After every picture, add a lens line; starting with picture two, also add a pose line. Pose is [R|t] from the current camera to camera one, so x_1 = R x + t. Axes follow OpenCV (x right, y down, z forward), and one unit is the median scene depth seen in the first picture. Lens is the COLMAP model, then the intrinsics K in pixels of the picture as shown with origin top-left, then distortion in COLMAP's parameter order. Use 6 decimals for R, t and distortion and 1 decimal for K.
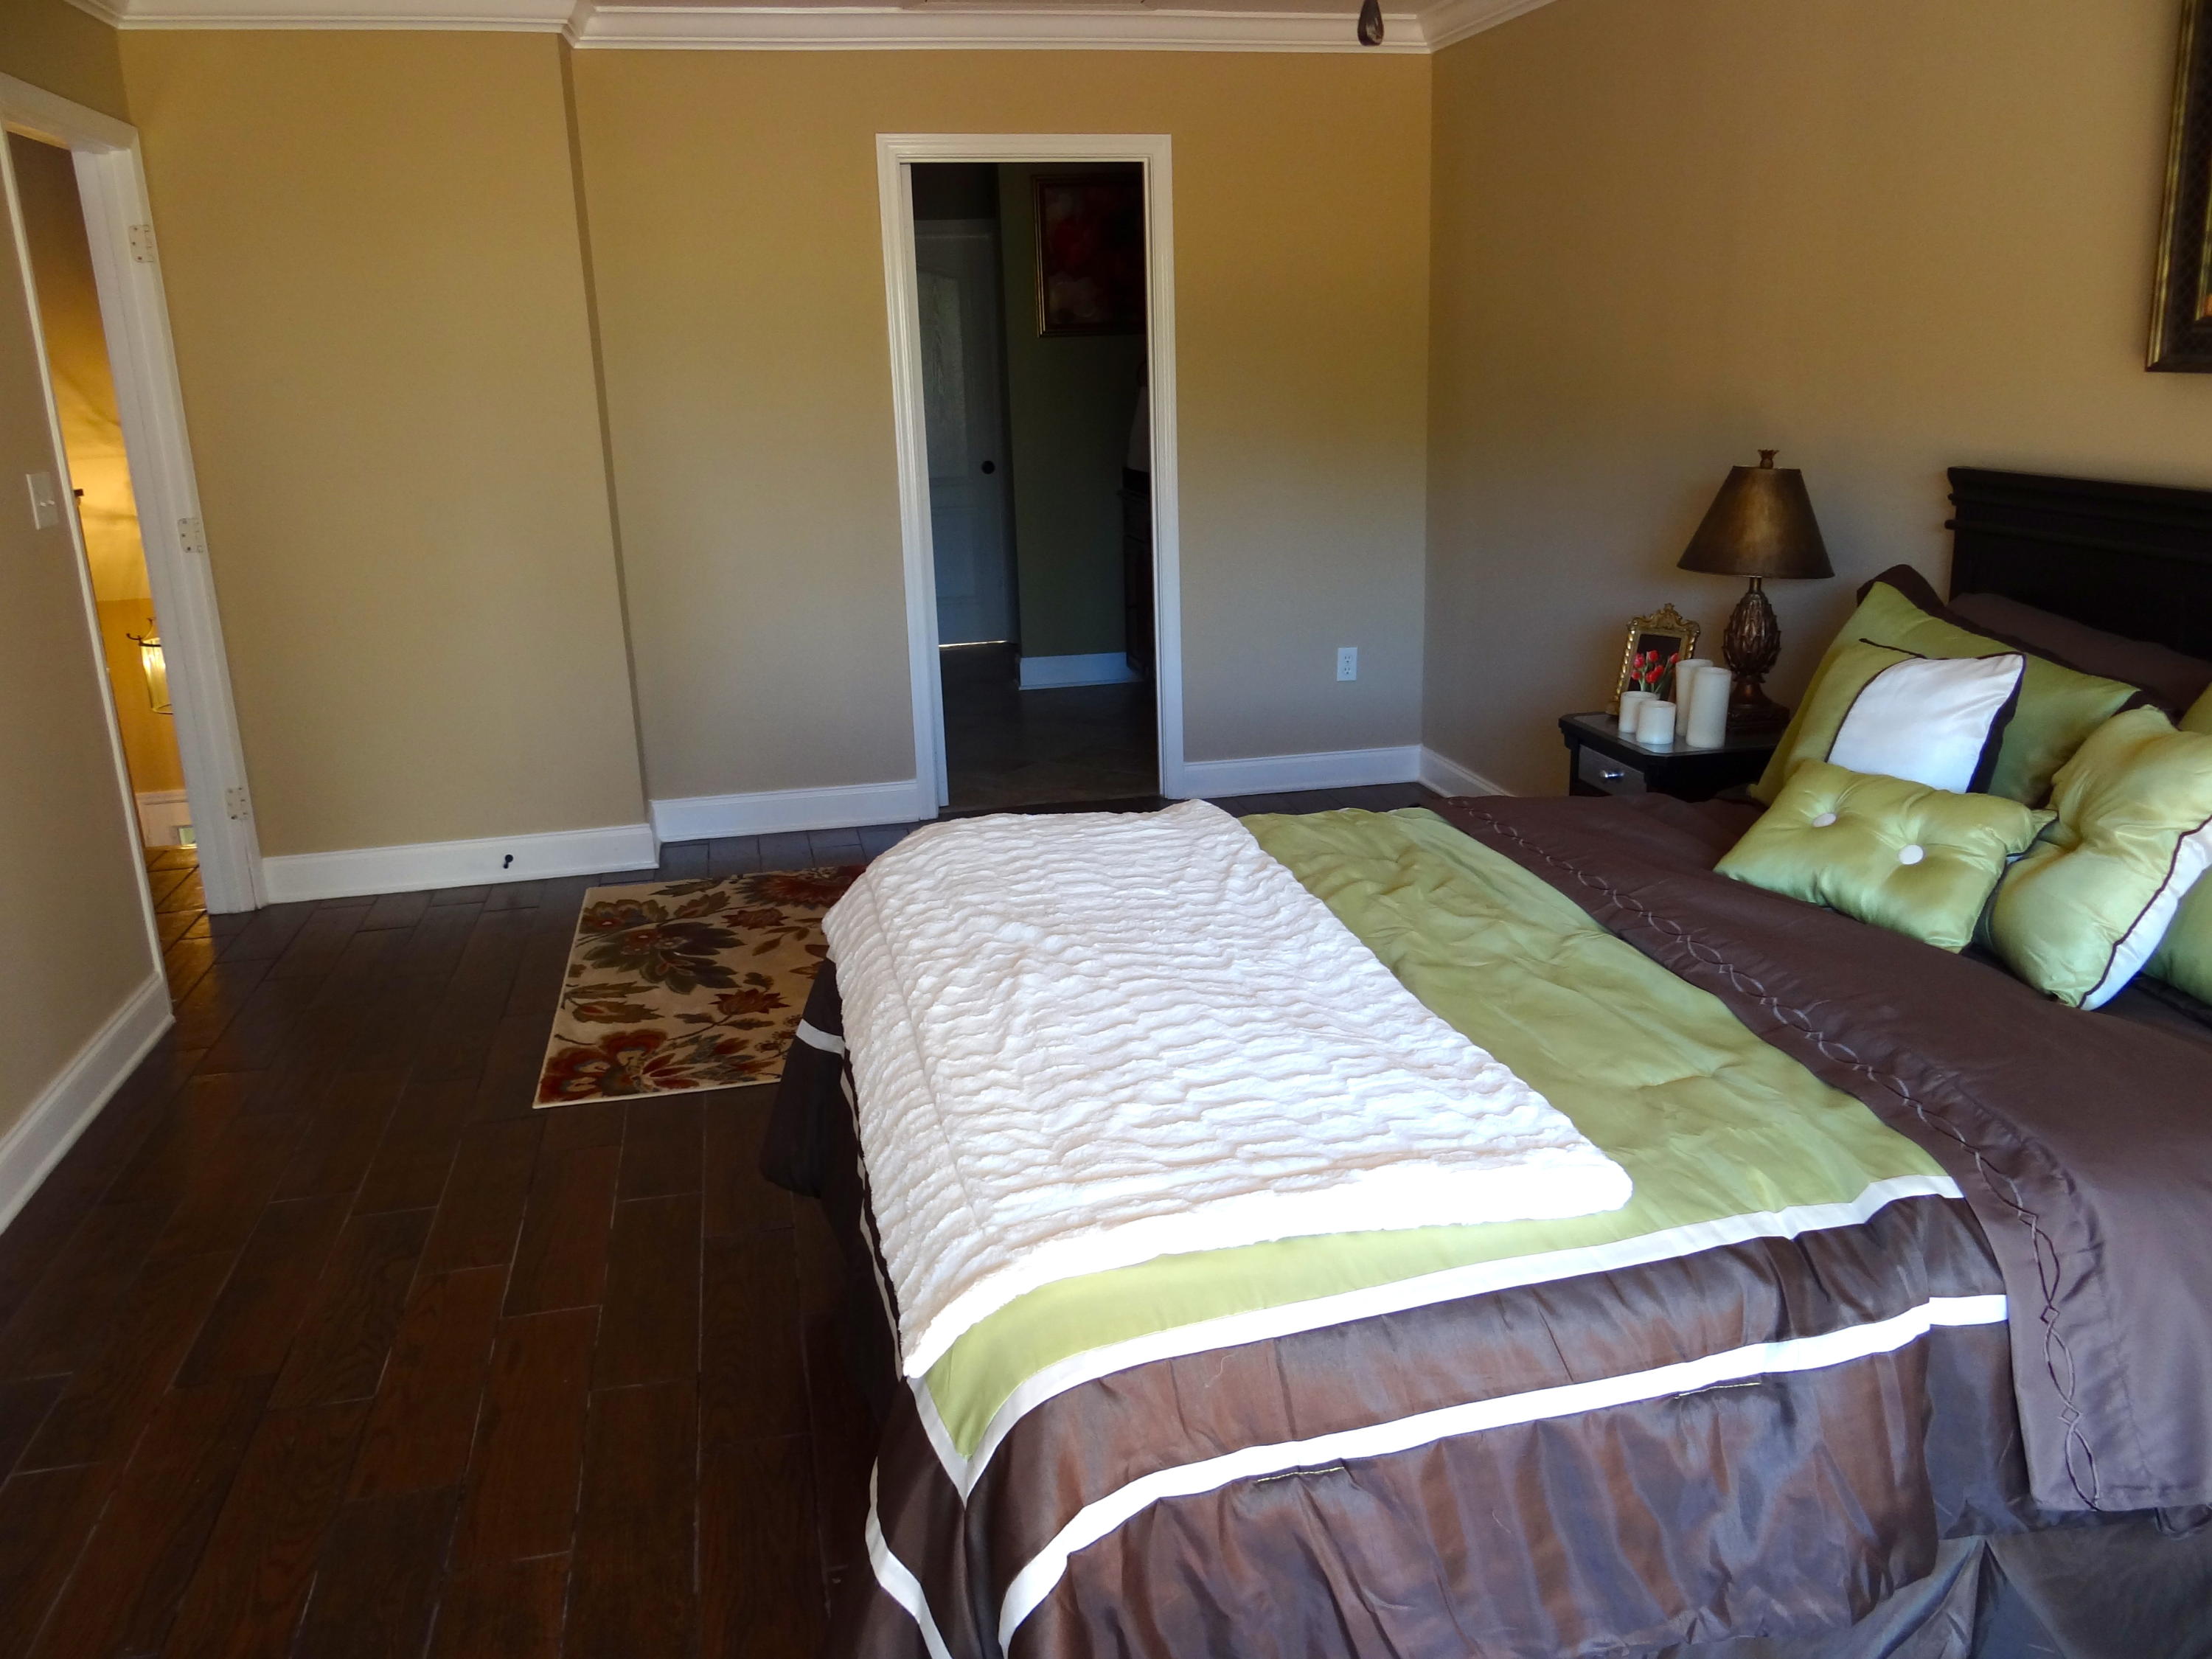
lens RADIAL K [[1755.5, 0, 1103.8], [0, 1755.5, 832.1], [0, 0, 1]] dist [0.001617, -0.002810]
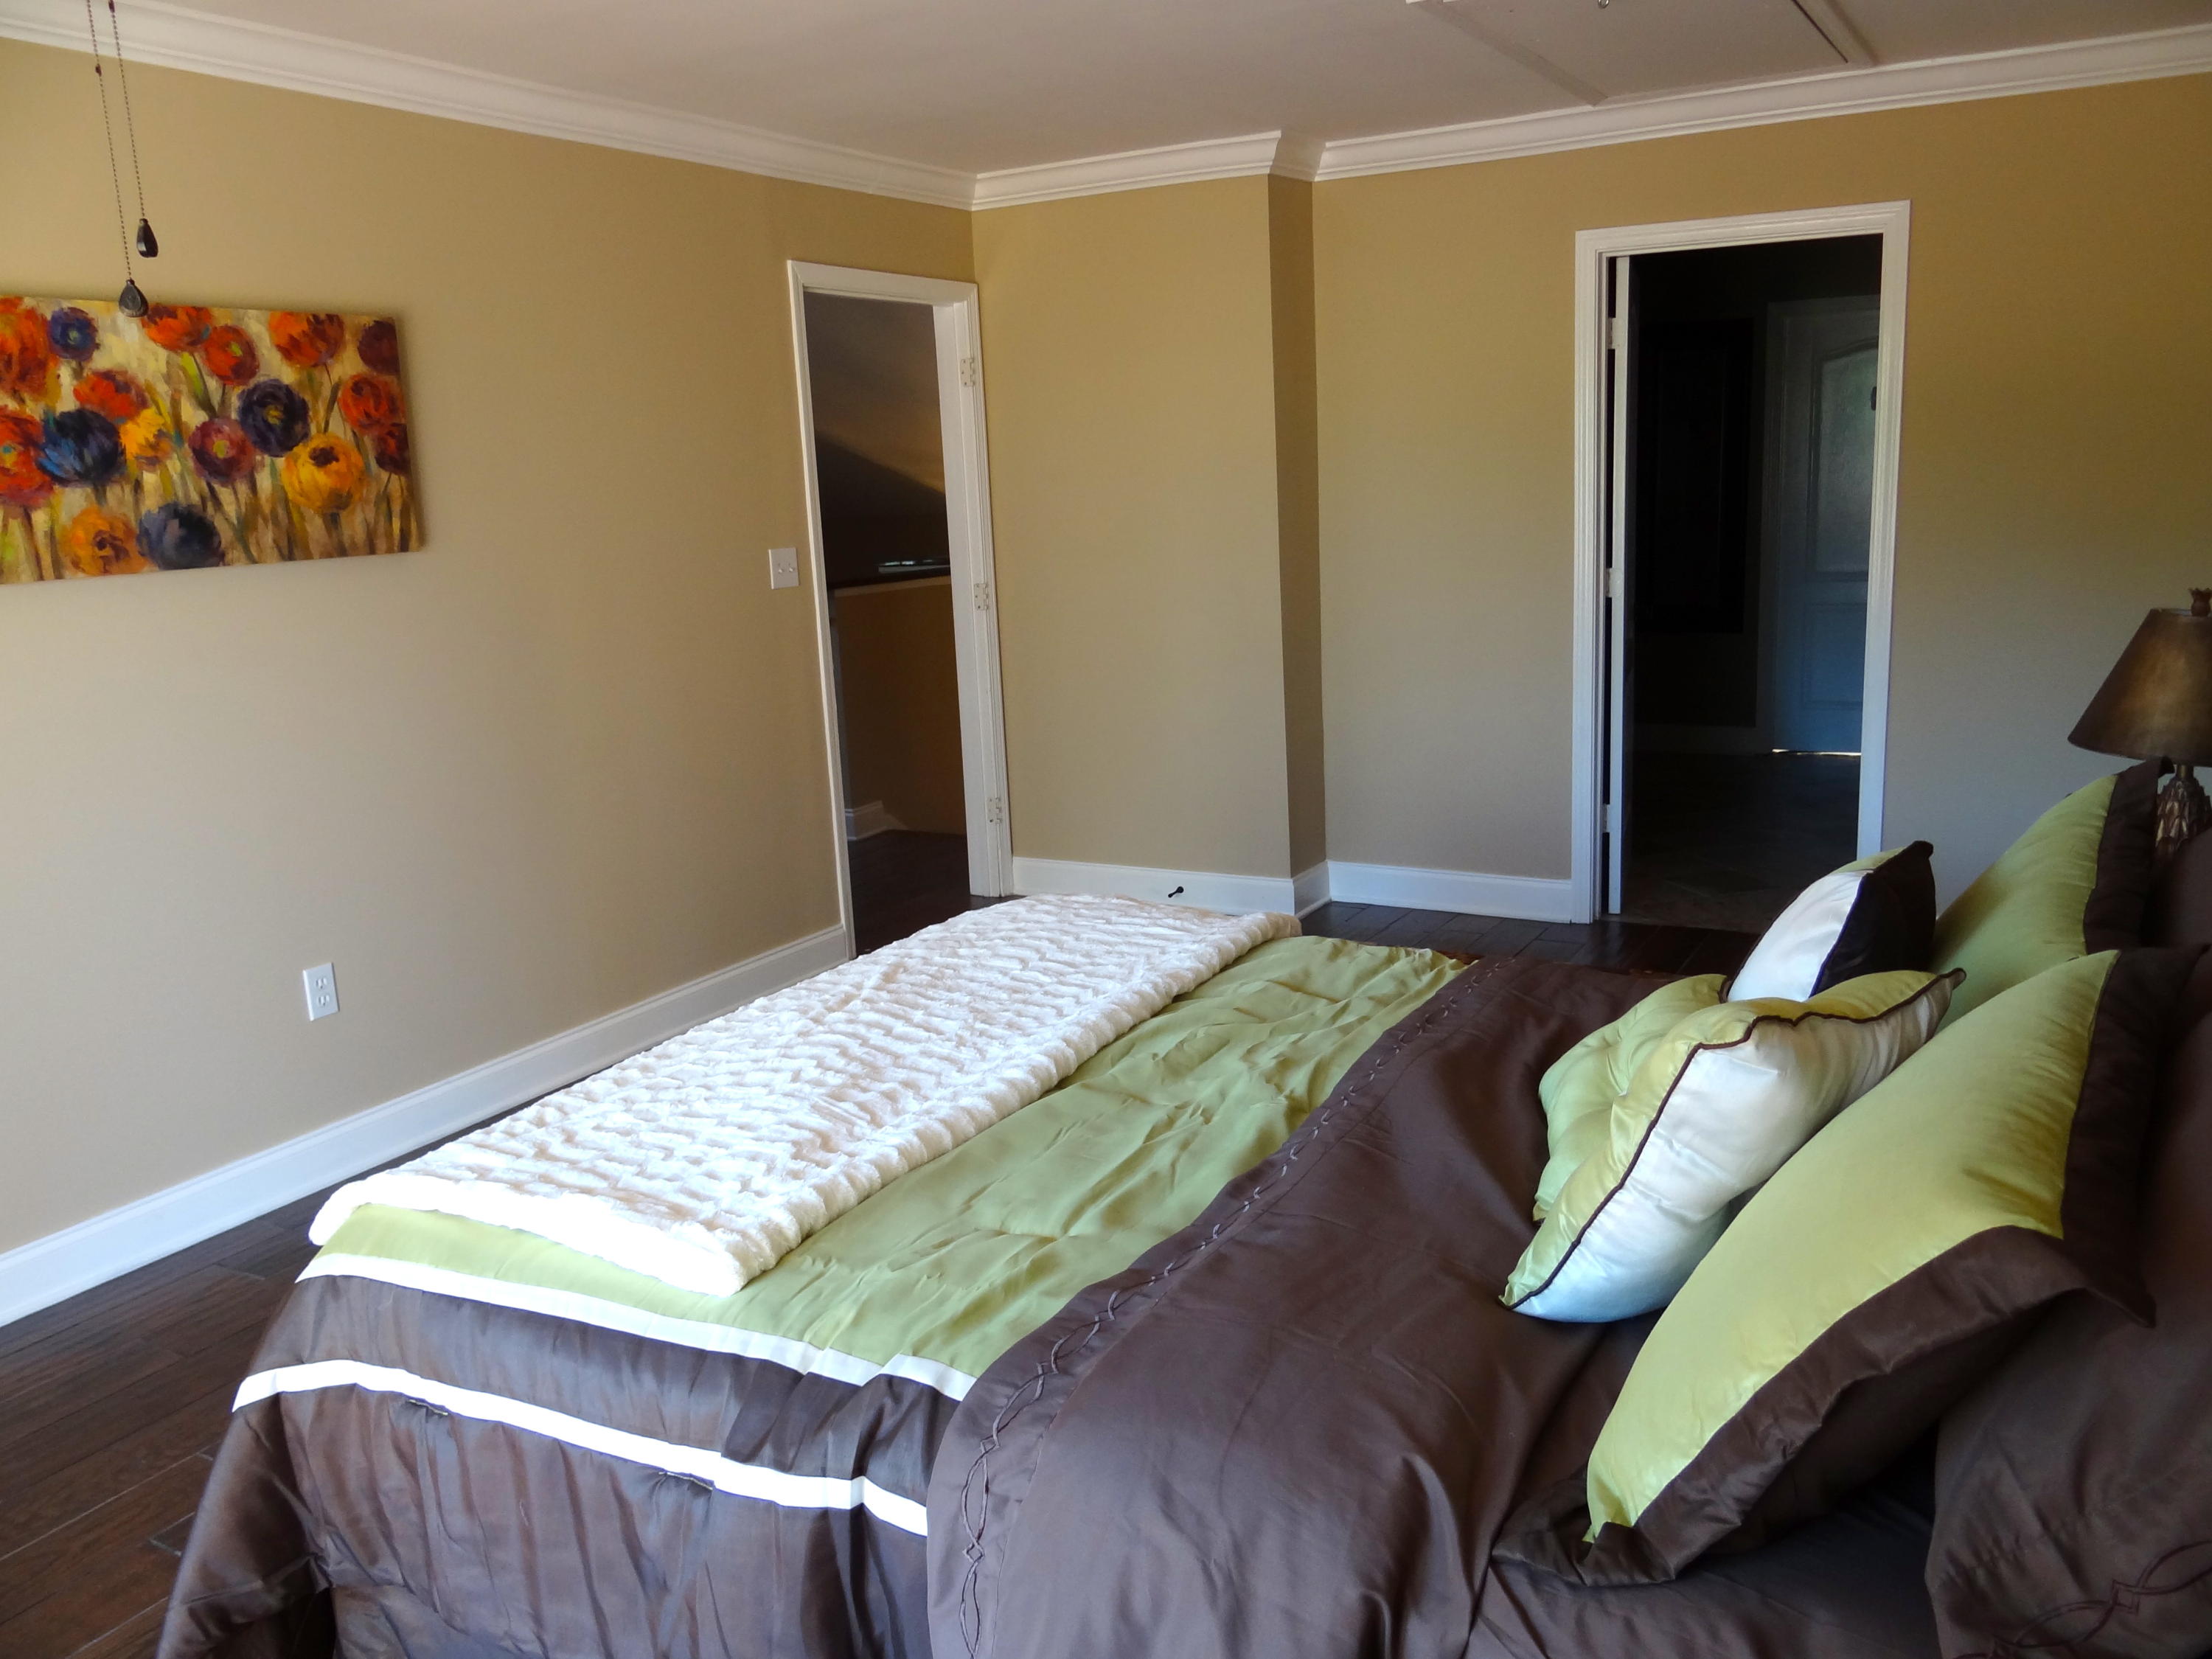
lens RADIAL K [[1755.5, 0, 1109.2], [0, 1755.5, 832.0], [0, 0, 1]] dist [0.001617, -0.002810]
pose [[0.744431, 0.136035, -0.653695, 1.118095], [-0.159768, 0.986877, 0.023426, -0.127343], [0.648303, 0.087001, 0.756396, 0.312723]]
